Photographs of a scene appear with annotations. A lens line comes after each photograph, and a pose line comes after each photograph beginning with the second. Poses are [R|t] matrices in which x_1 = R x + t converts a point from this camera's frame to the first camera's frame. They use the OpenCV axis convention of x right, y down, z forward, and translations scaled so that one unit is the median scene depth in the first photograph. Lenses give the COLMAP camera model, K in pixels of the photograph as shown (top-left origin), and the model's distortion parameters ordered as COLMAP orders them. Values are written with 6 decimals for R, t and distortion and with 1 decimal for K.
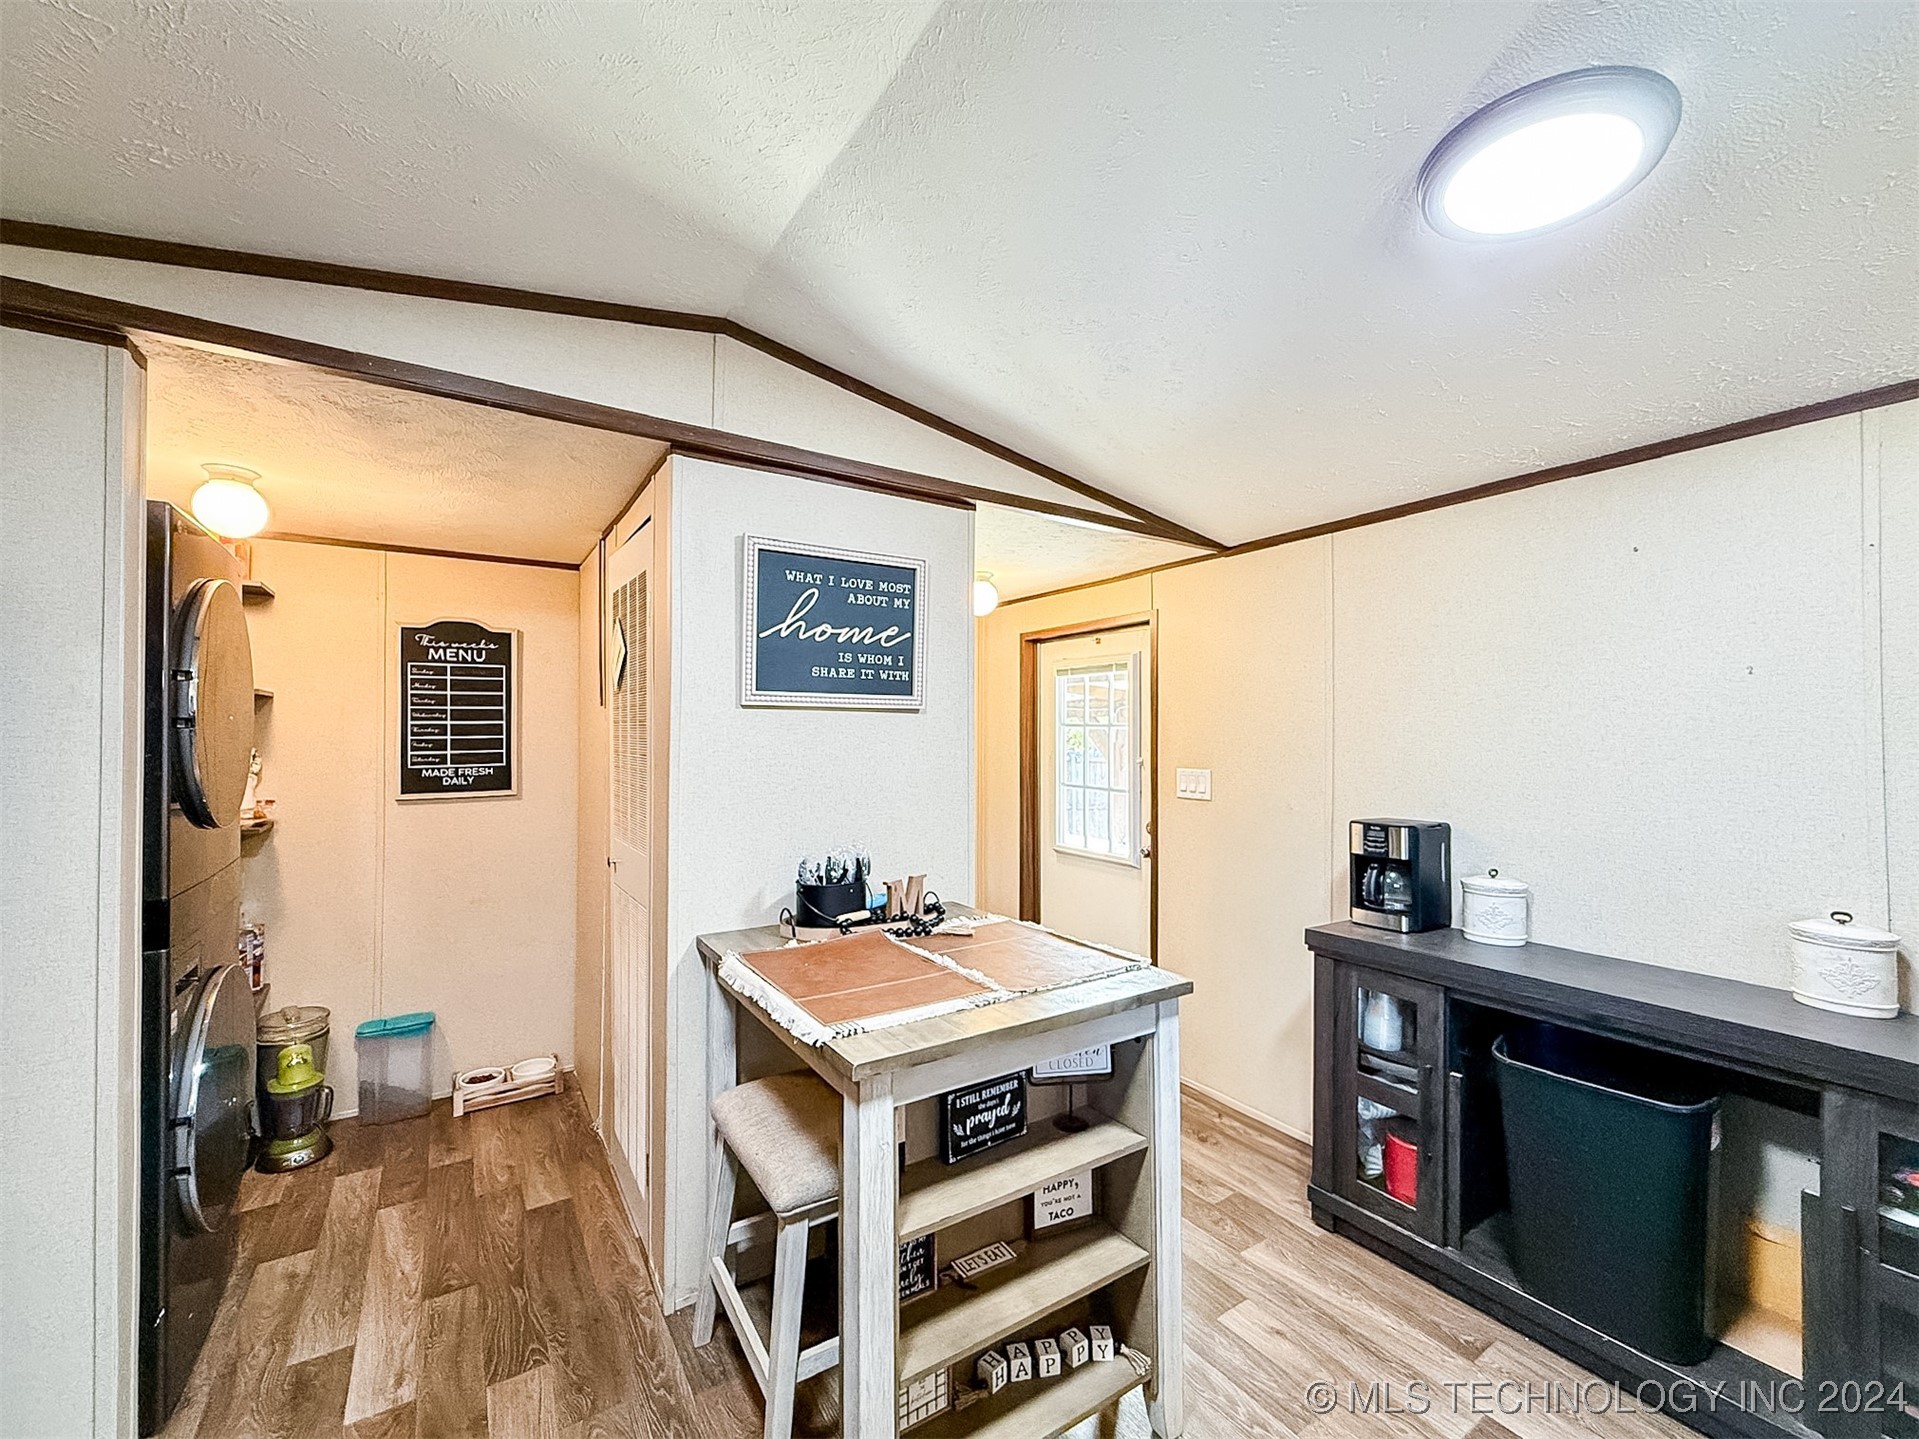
lens RADIAL K [[772.8, 0, 946.0], [0, 772.8, 723.0], [0, 0, 1]] dist [-0.000971, 0.000167]
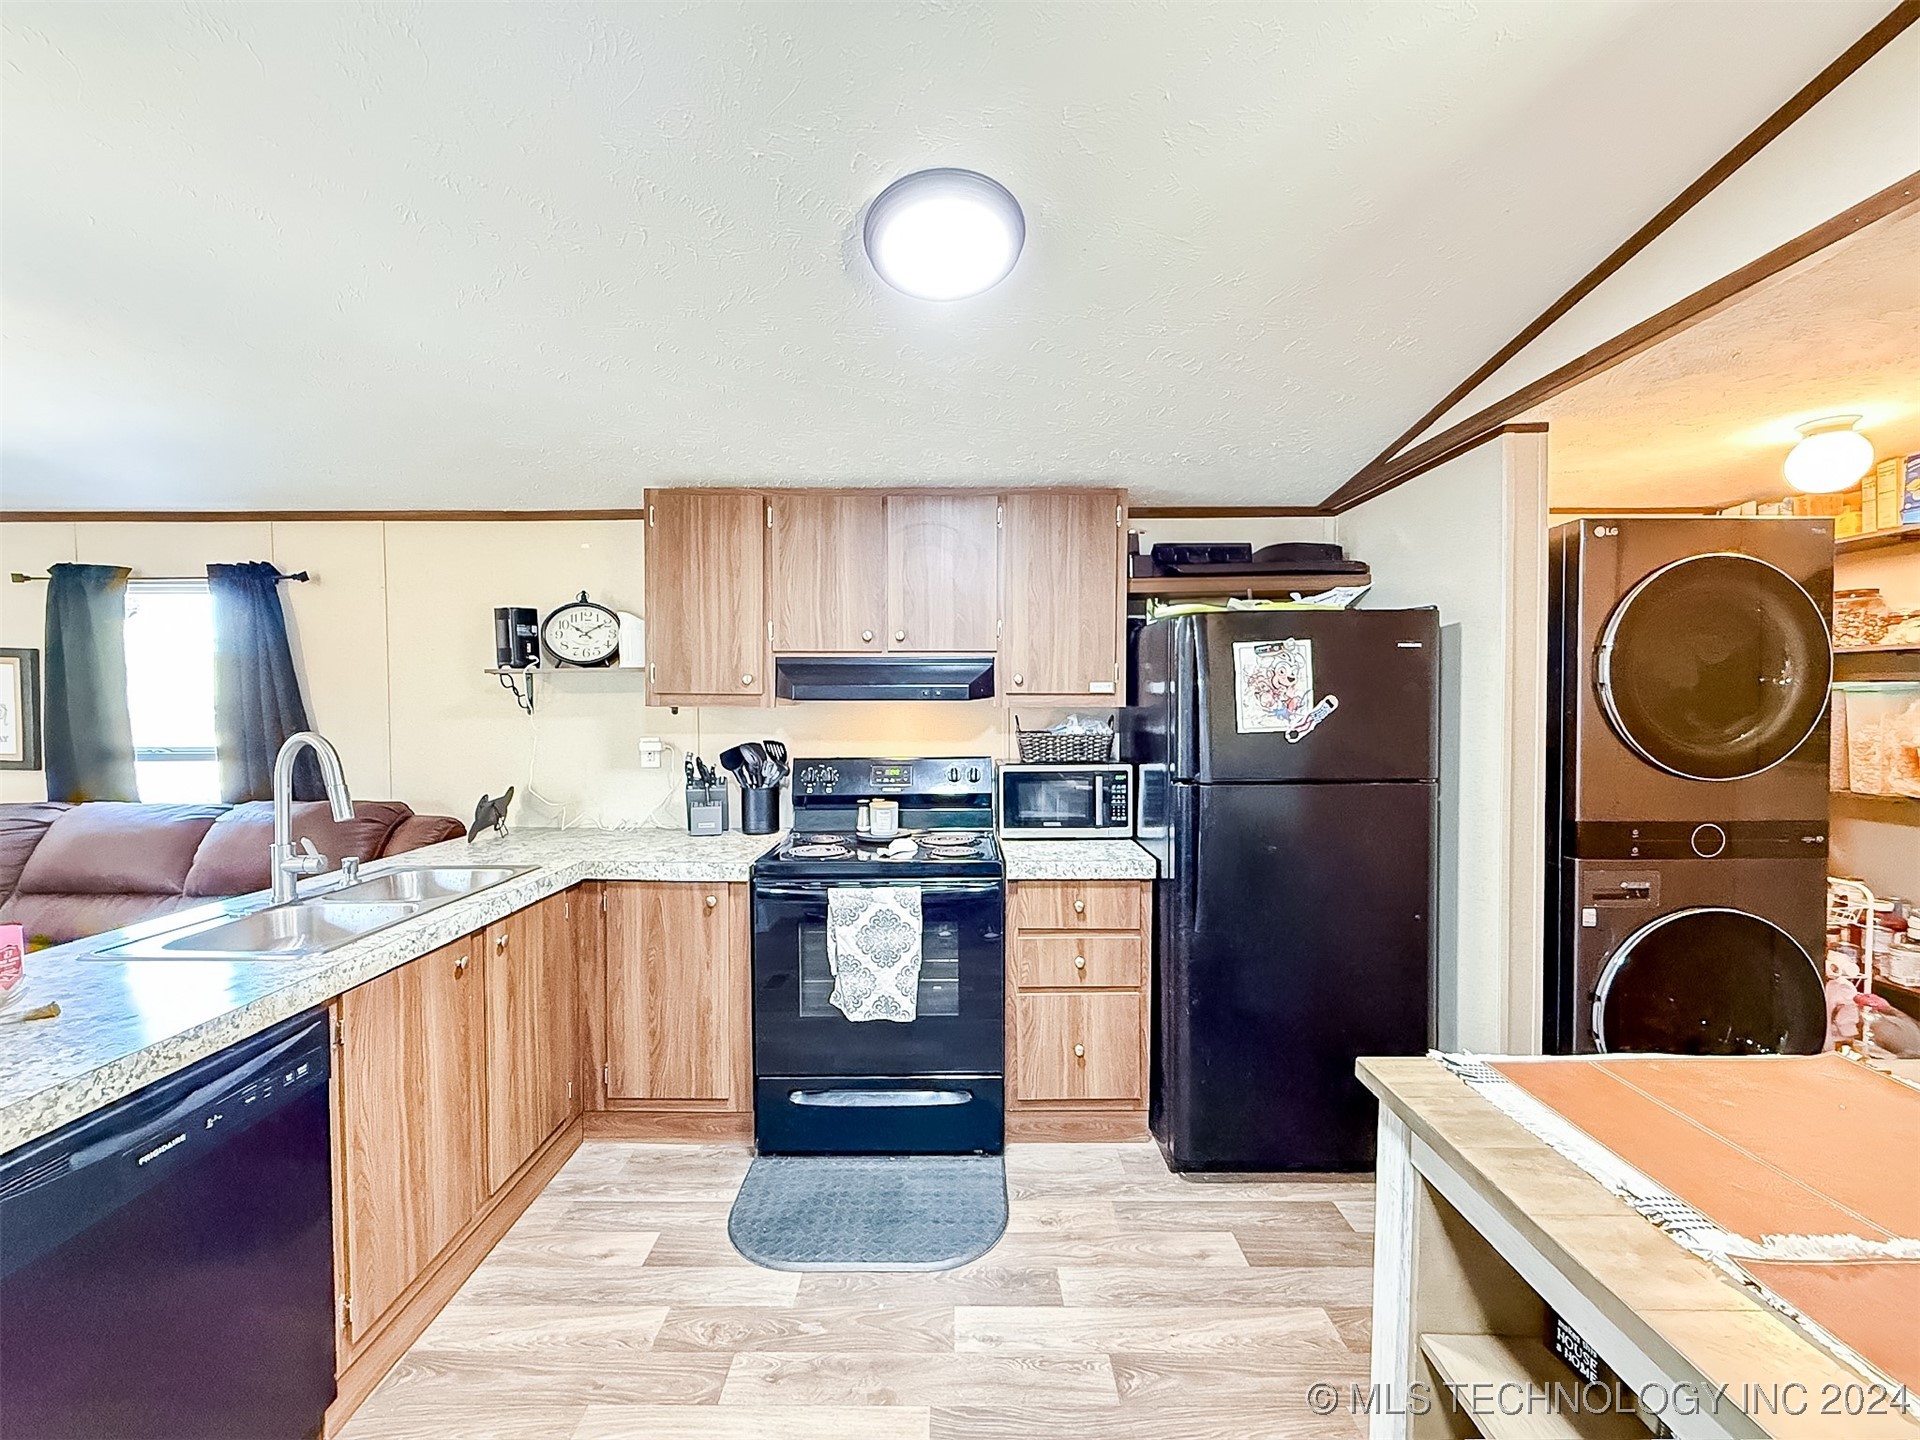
lens RADIAL K [[763.1, 0, 954.1], [0, 763.1, 723.3], [0, 0, 1]] dist [-0.001020, -0.000049]
pose [[-0.546172, 0.027224, -0.837231, 0.477644], [0.018493, 0.999620, 0.020441, 0.010742], [0.837469, -0.004319, -0.546468, 0.592688]]
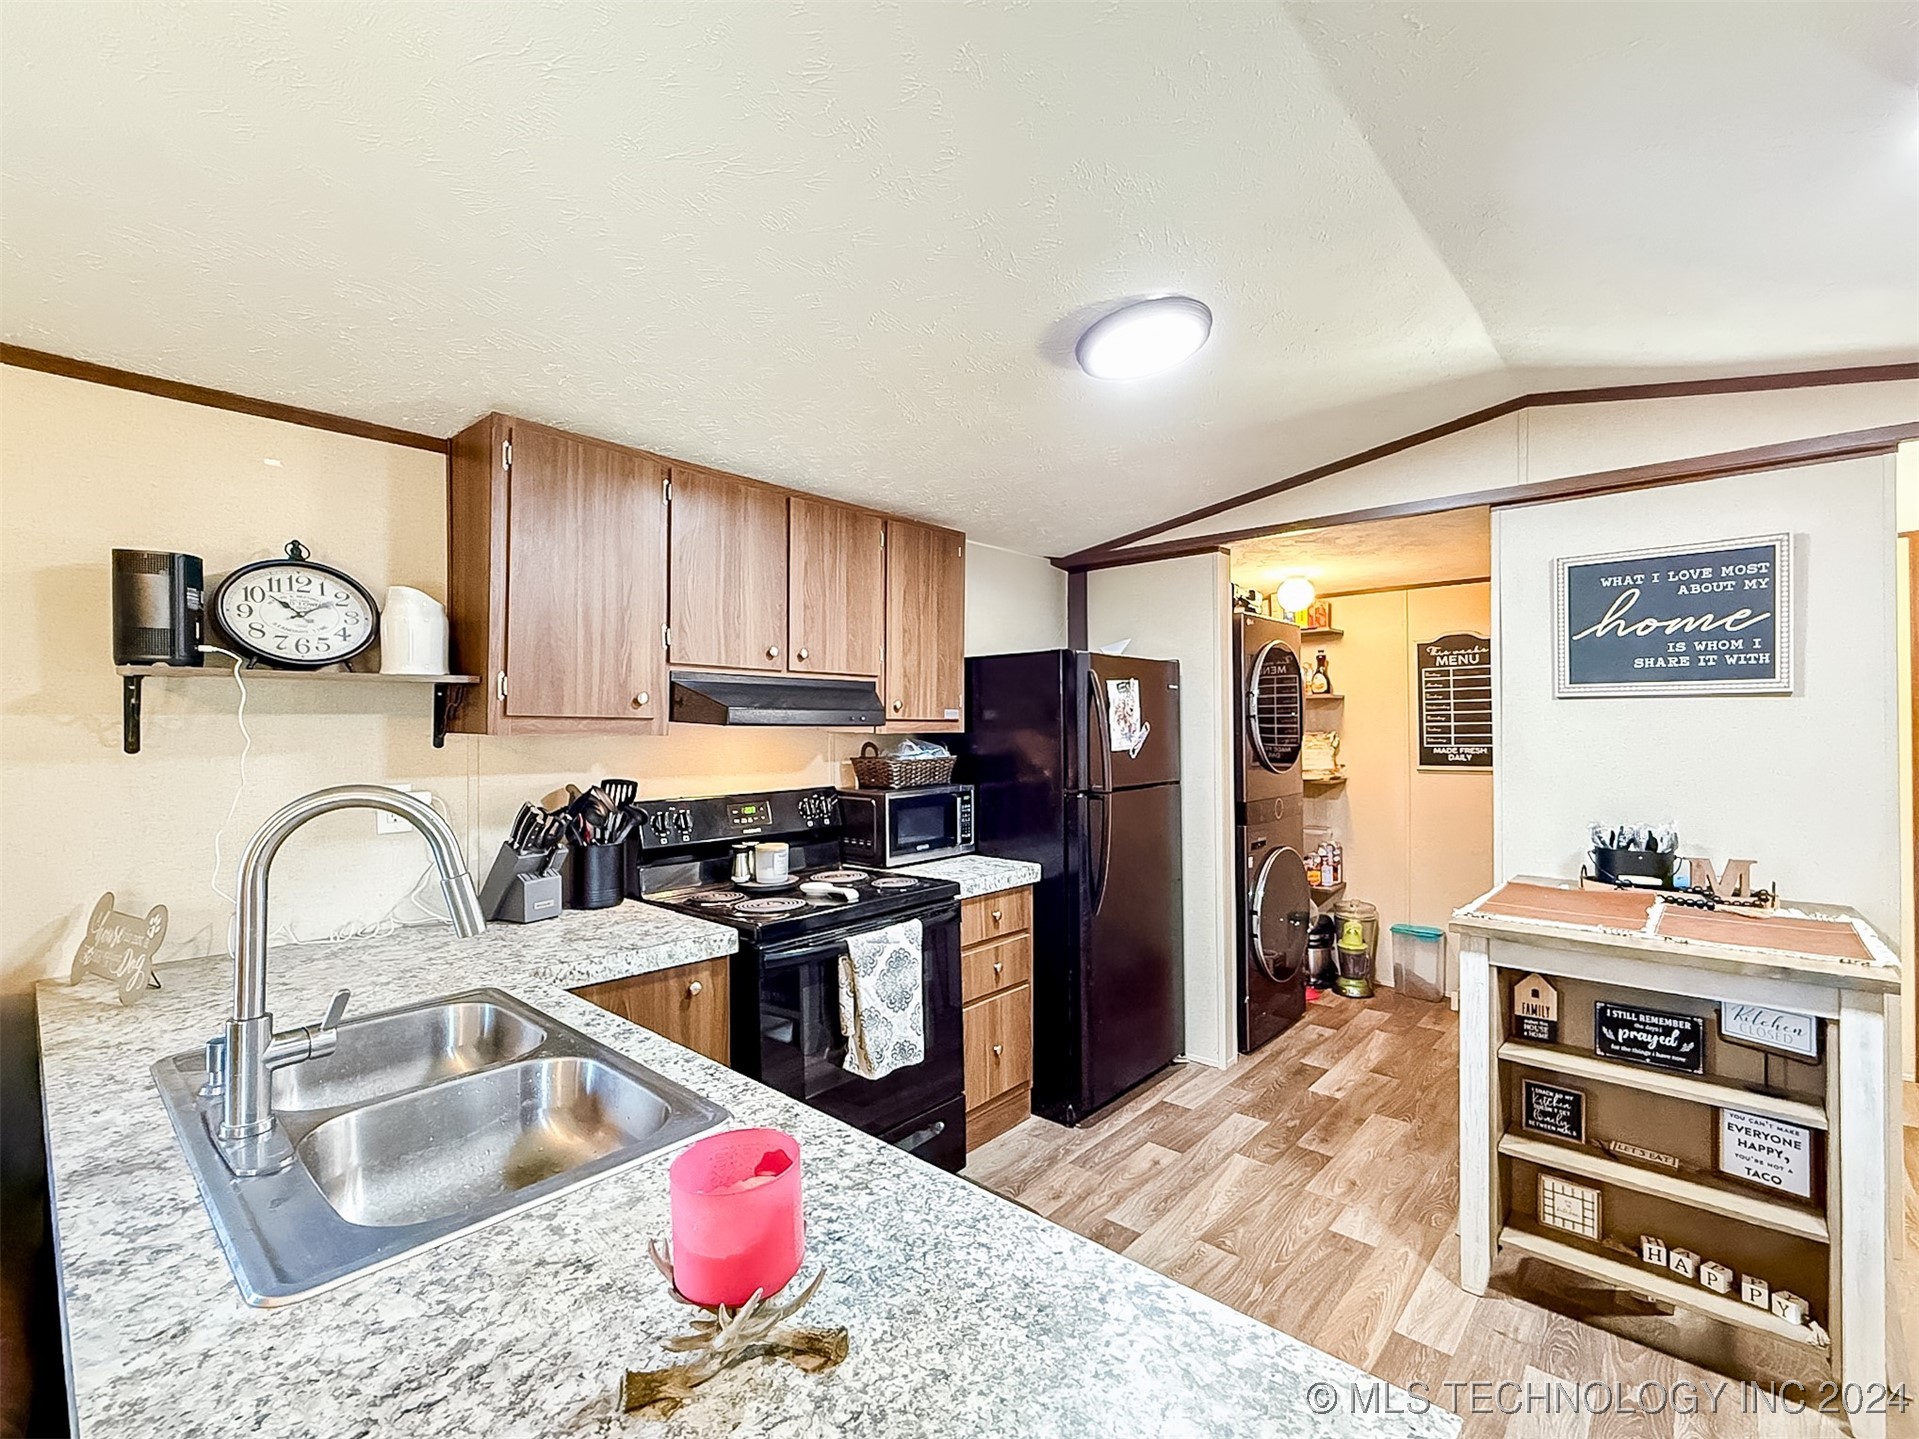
lens RADIAL K [[856.8, 0, 954.8], [0, 856.8, 724.9], [0, 0, 1]] dist [-0.000331, -0.000655]
pose [[0.262869, -0.002917, -0.964827, 0.740064], [0.022124, 0.999751, 0.003005, -0.003526], [0.964578, -0.022136, 0.262868, -0.264171]]
